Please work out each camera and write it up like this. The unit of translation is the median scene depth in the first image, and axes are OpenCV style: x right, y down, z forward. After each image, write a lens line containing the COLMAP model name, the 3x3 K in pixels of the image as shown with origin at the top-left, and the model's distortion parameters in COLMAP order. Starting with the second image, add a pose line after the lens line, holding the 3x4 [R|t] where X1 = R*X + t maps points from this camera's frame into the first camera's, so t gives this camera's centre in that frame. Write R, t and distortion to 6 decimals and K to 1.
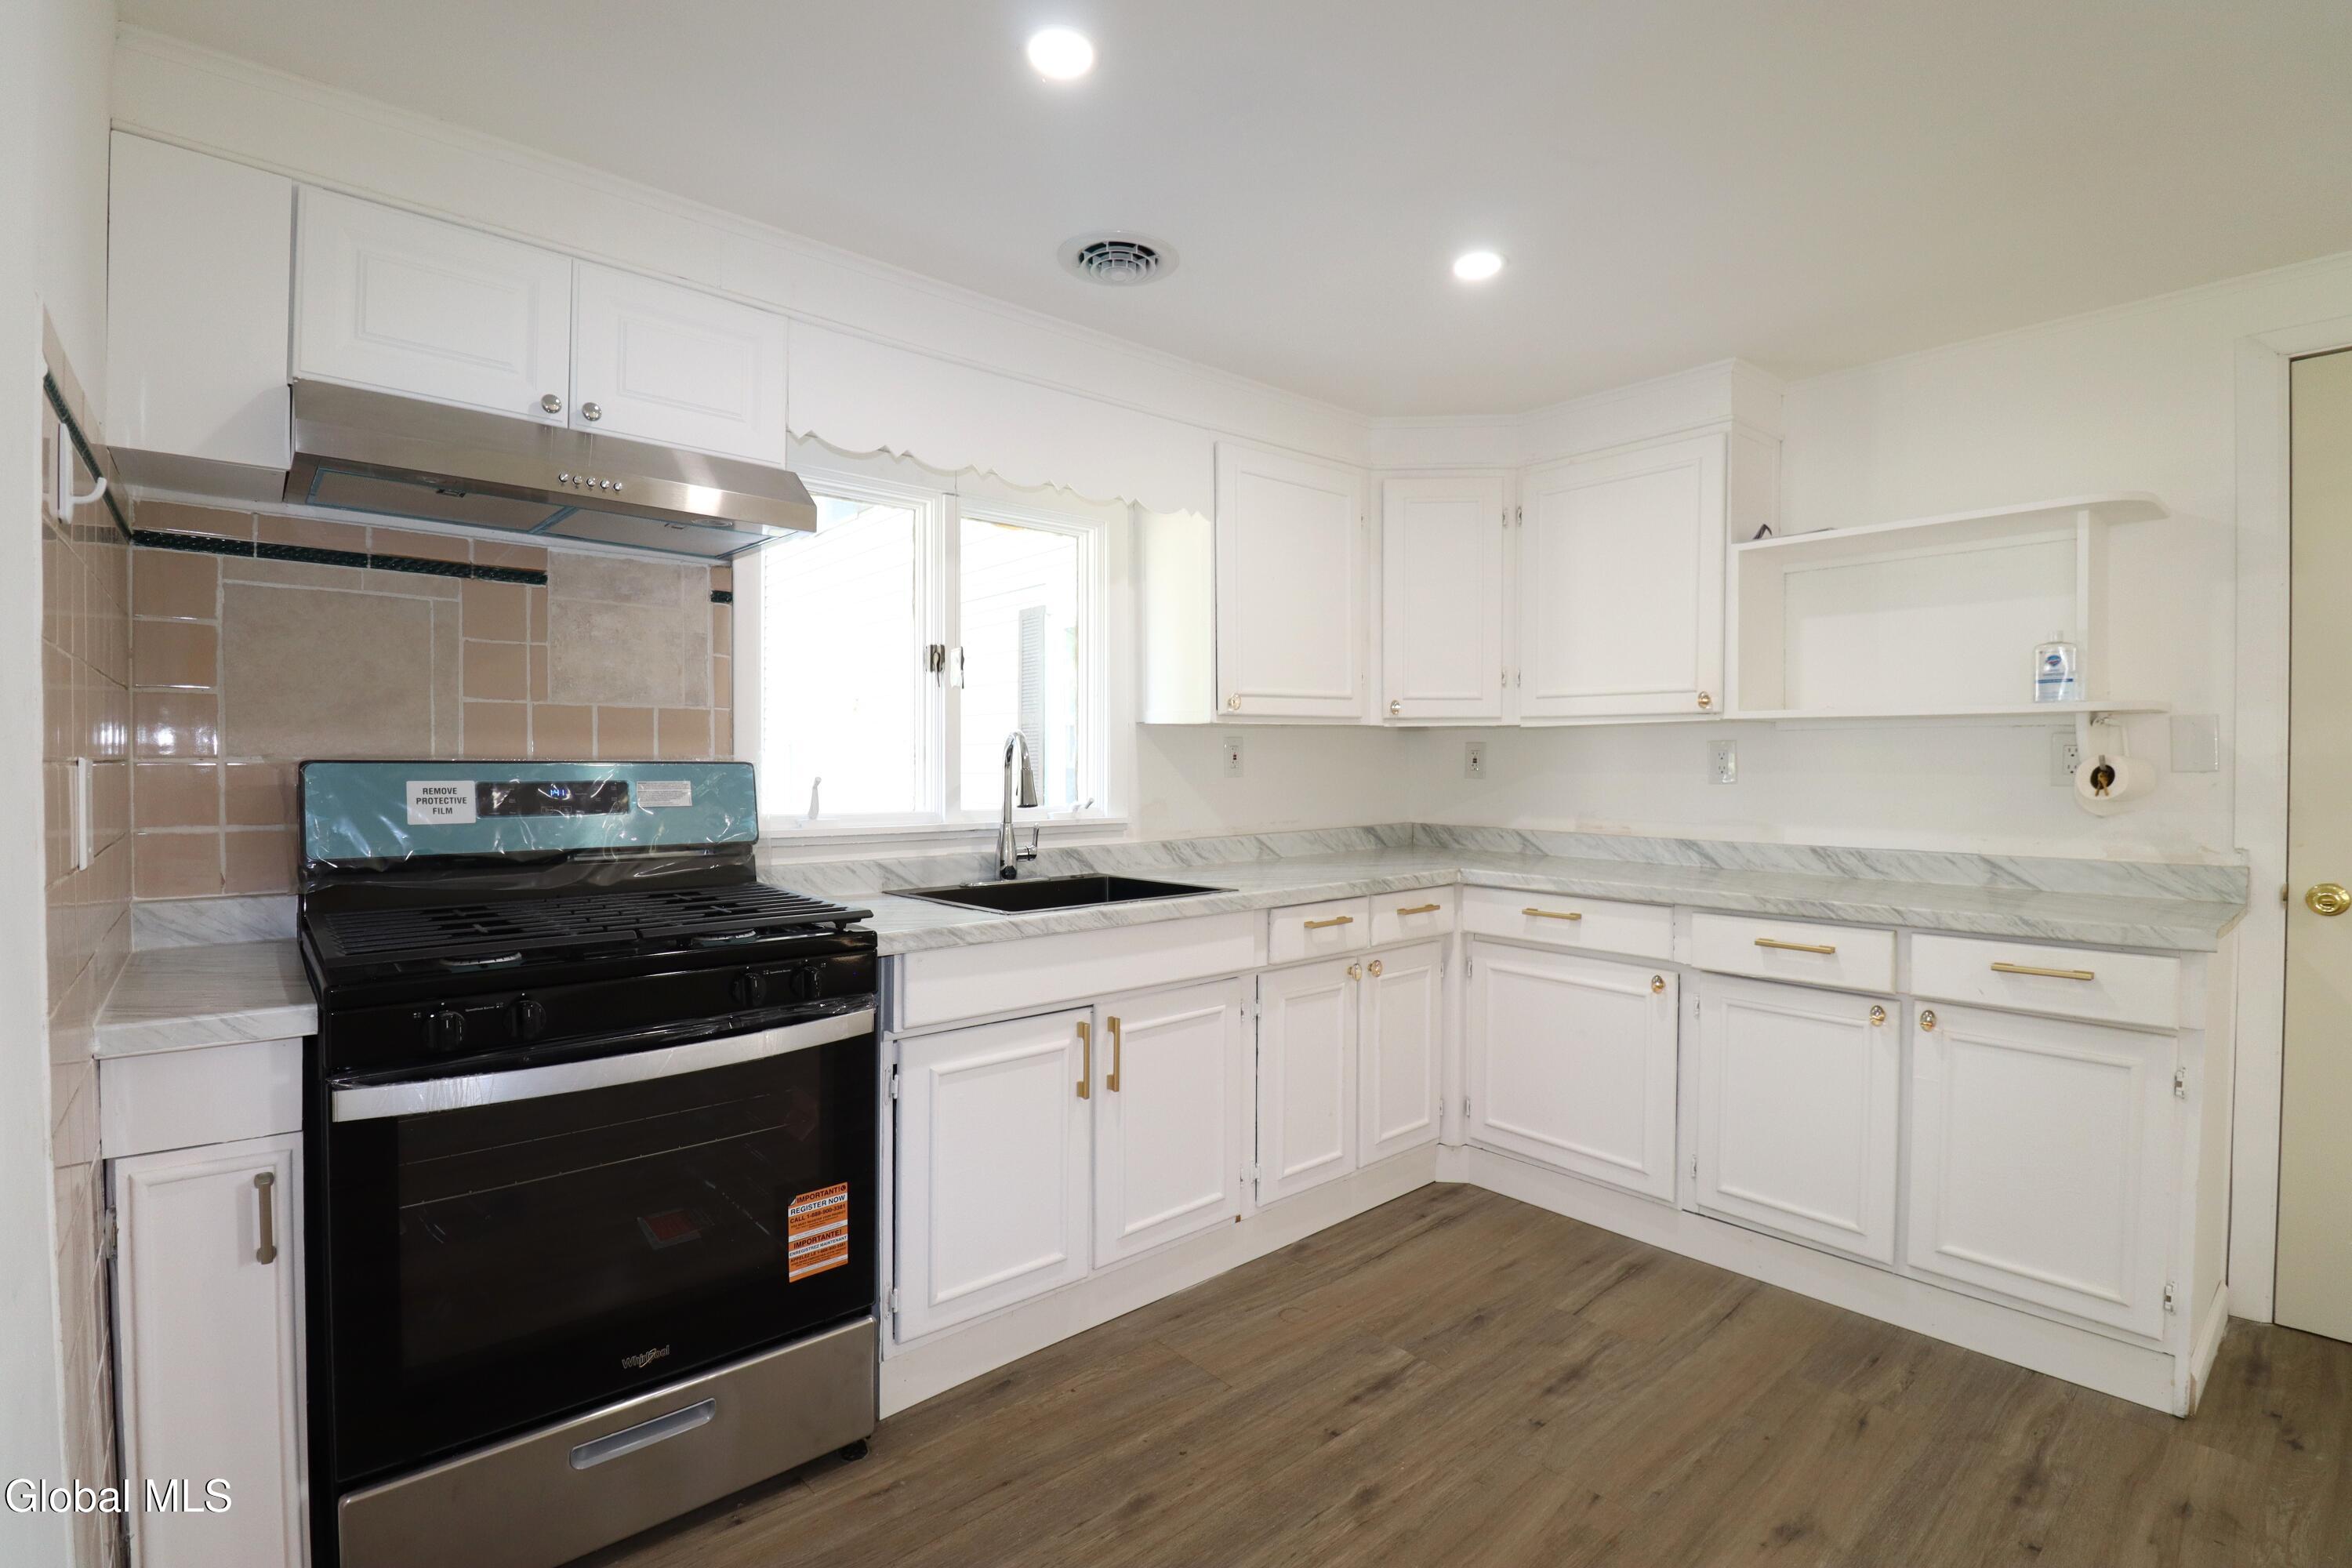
lens RADIAL K [[1093.7, 0, 1171.1], [0, 1093.7, 773.8], [0, 0, 1]] dist [0.001024, -0.013851]
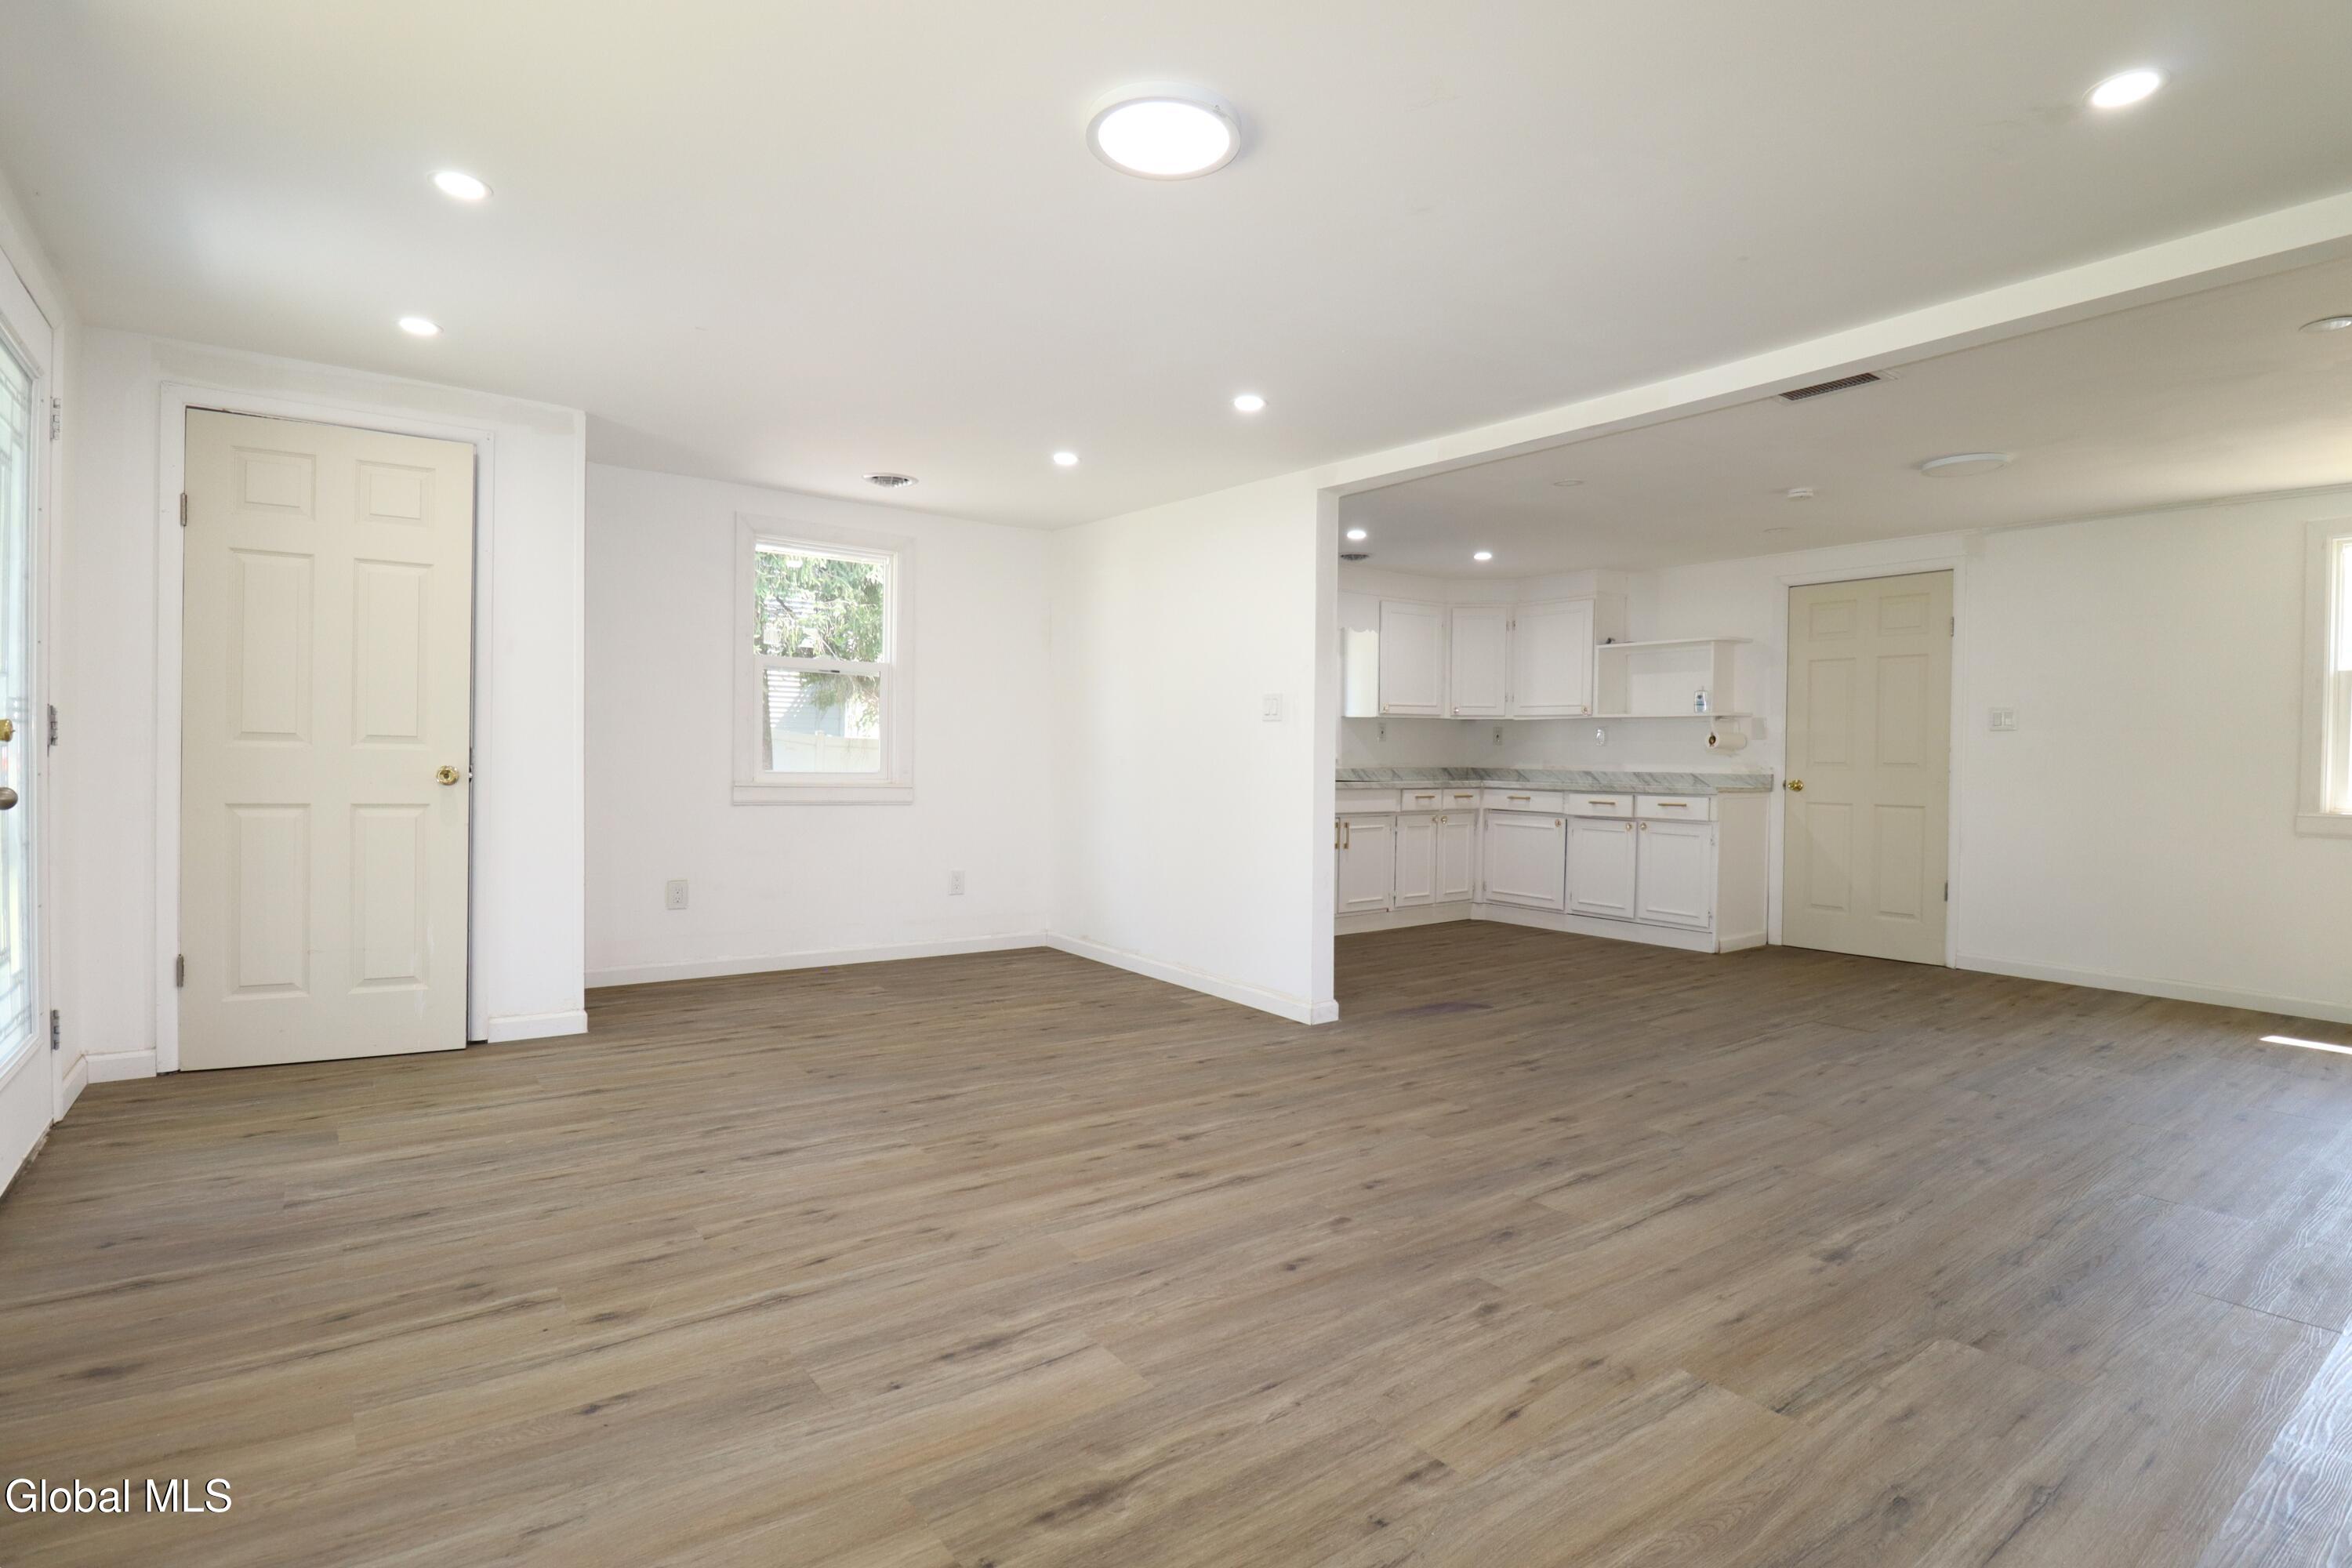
lens RADIAL K [[1144.5, 0, 1168.9], [0, 1144.5, 771.1], [0, 0, 1]] dist [0.001397, -0.016369]
pose [[0.997180, 0.013927, -0.073744, -0.291782], [-0.013736, 0.999901, 0.003088, 0.089825], [0.073779, -0.002067, 0.997272, -1.943888]]
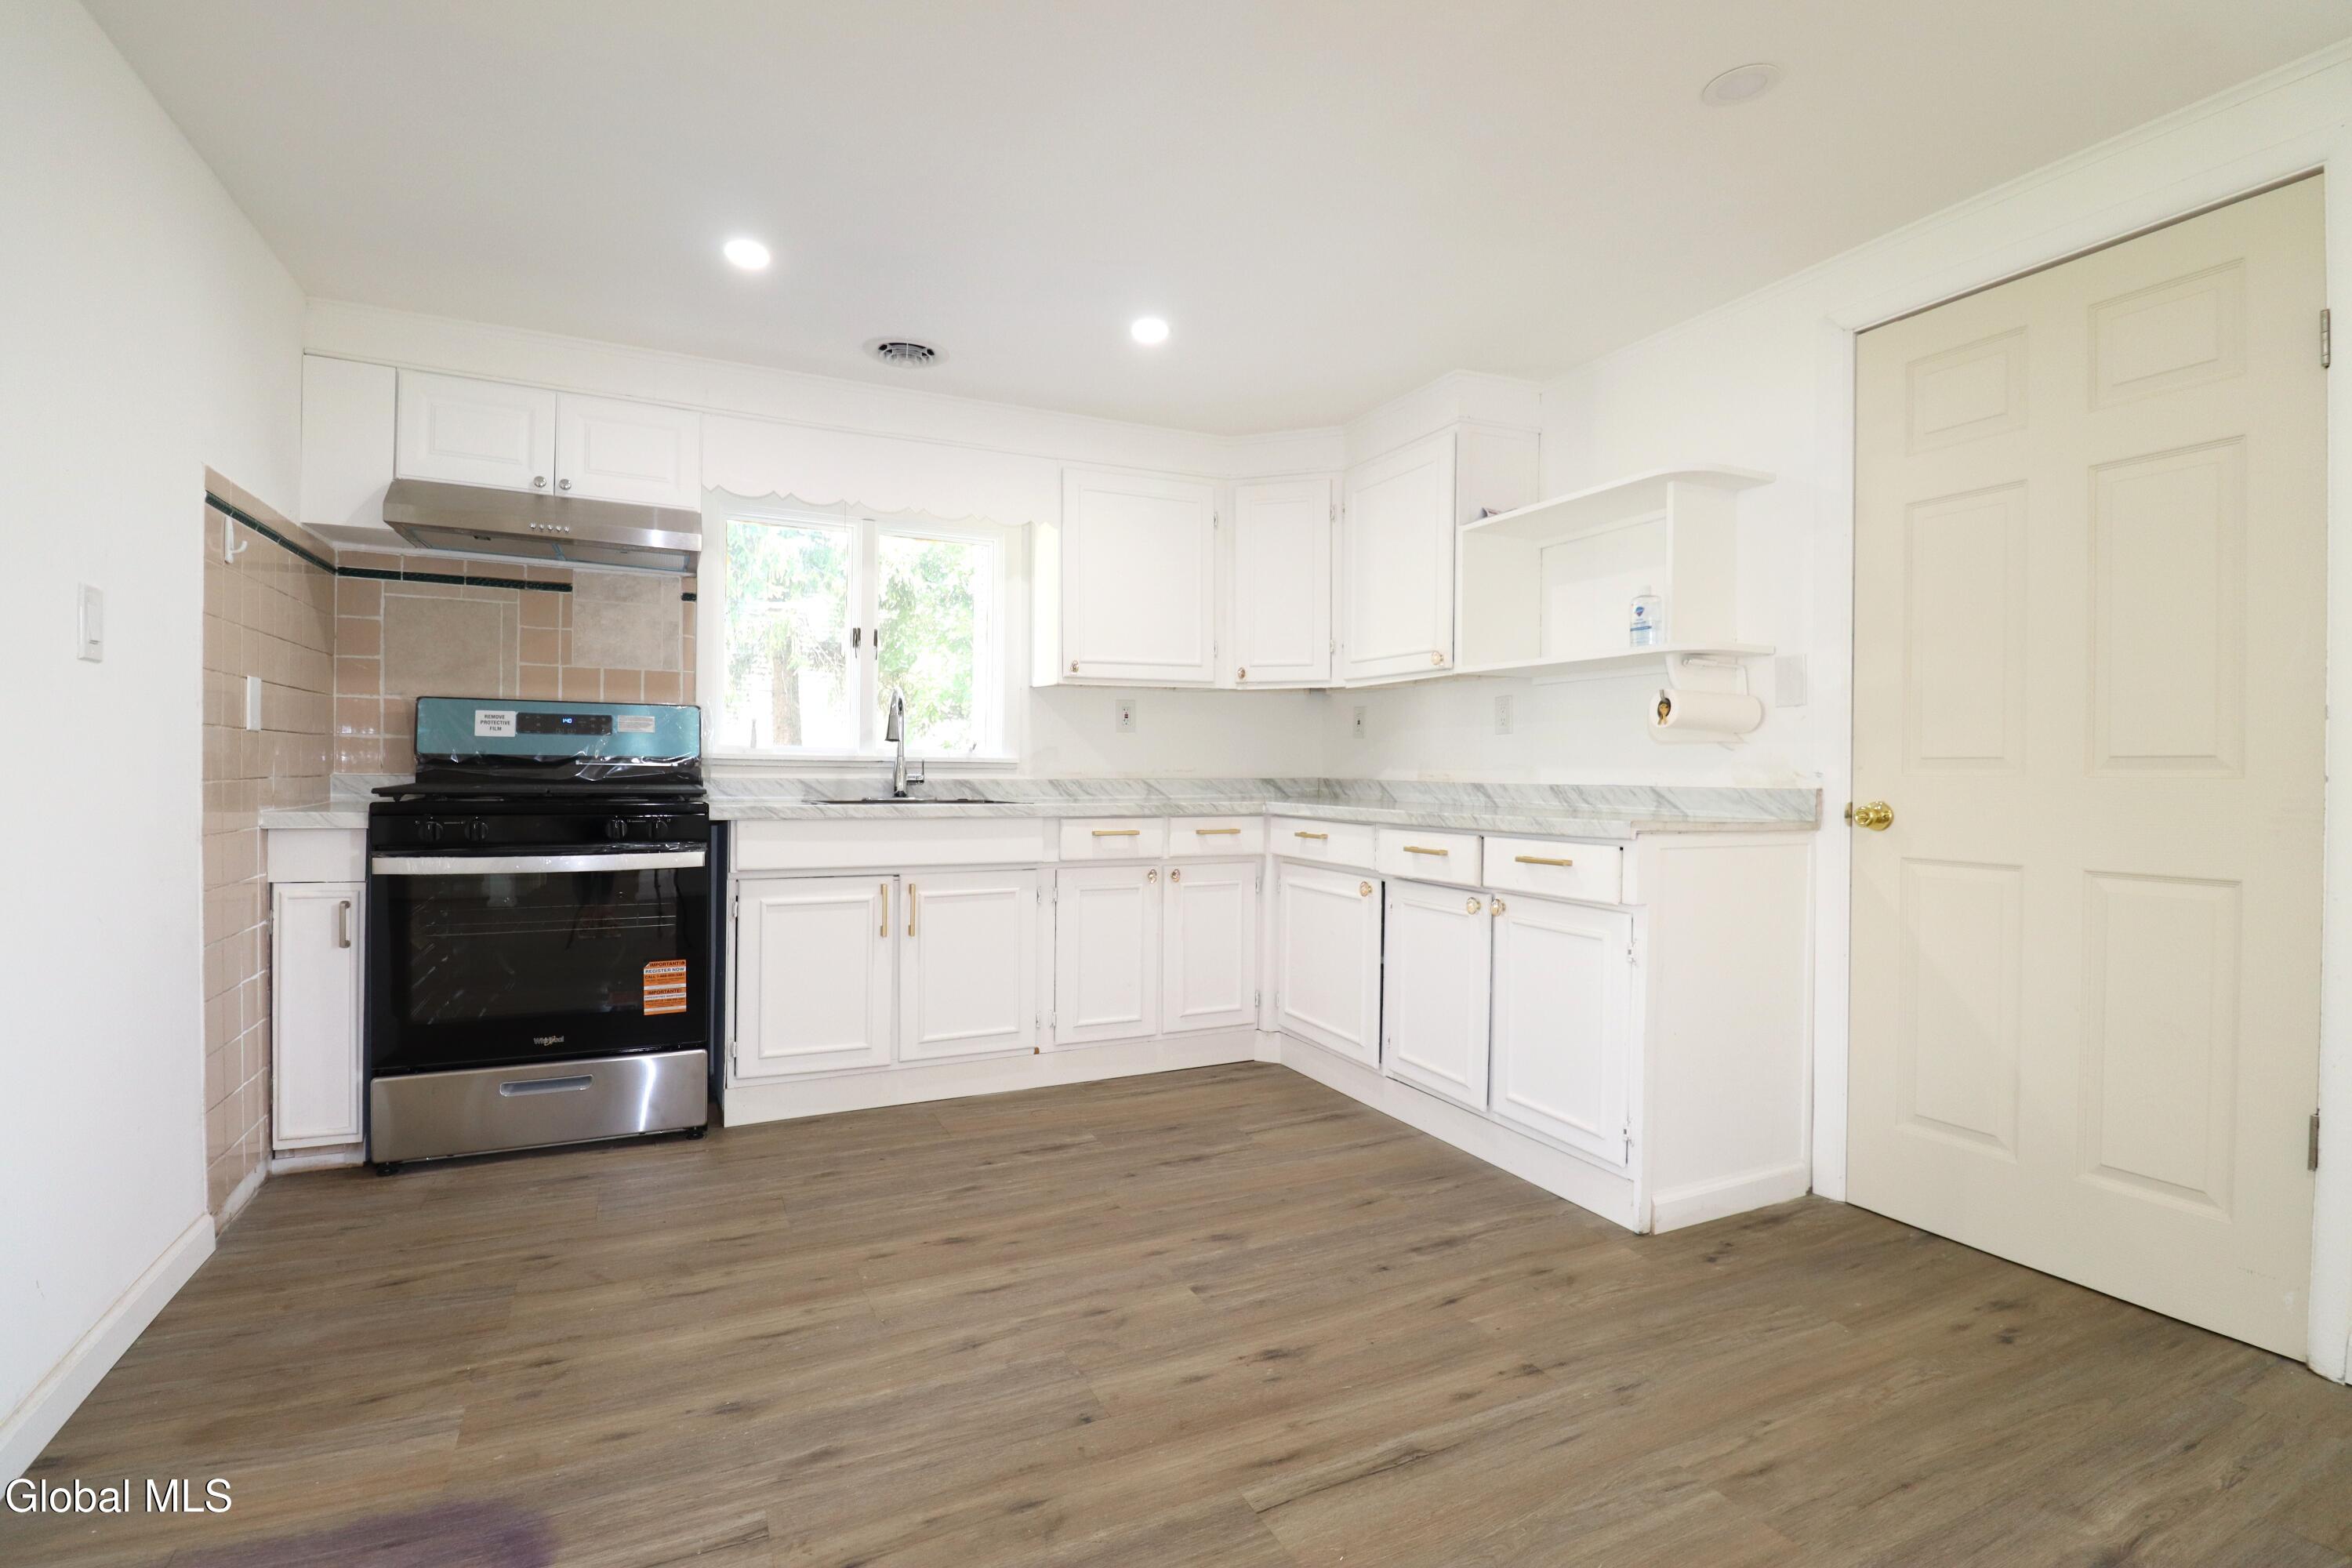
lens RADIAL K [[1093.7, 0, 1171.1], [0, 1093.7, 773.8], [0, 0, 1]] dist [0.001024, -0.013851]
pose [[0.962947, 0.009075, -0.269537, 0.650513], [-0.011535, 0.999905, -0.007542, 0.087070], [0.269443, 0.010371, 0.962960, -0.273842]]
